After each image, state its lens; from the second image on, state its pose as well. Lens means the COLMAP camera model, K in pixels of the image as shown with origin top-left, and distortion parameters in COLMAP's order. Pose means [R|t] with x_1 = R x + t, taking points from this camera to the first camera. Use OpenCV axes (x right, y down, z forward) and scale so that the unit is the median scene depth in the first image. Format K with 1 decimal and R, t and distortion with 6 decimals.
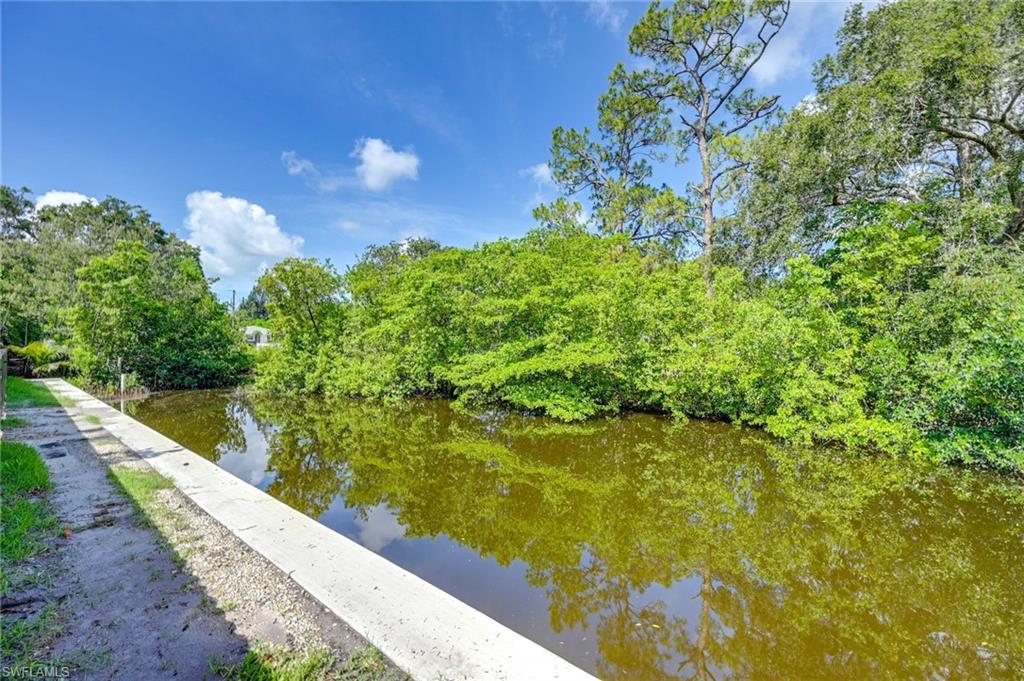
lens RADIAL K [[403.4, 0, 512.0], [0, 403.4, 342.4], [0, 0, 1]] dist [0.000508, 0.000052]
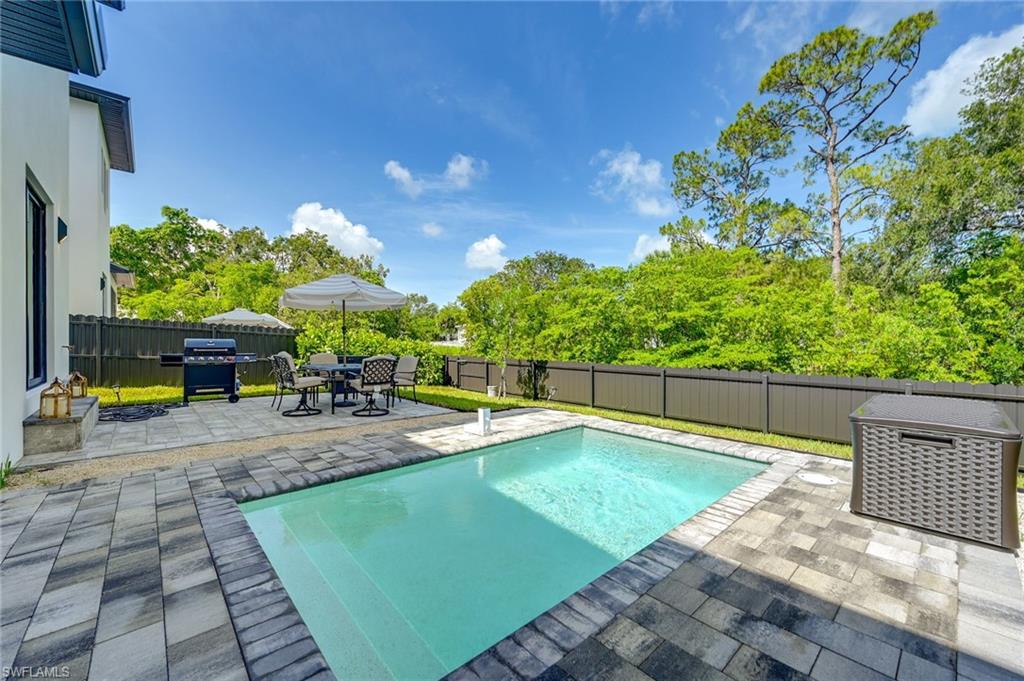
lens RADIAL K [[404.6, 0, 509.4], [0, 404.6, 338.8], [0, 0, 1]] dist [0.002505, 0.000638]
pose [[0.983840, -0.004254, -0.178997, -0.321371], [0.005311, 0.999971, 0.005426, -0.028677], [0.178968, -0.006289, 0.983835, -0.438268]]
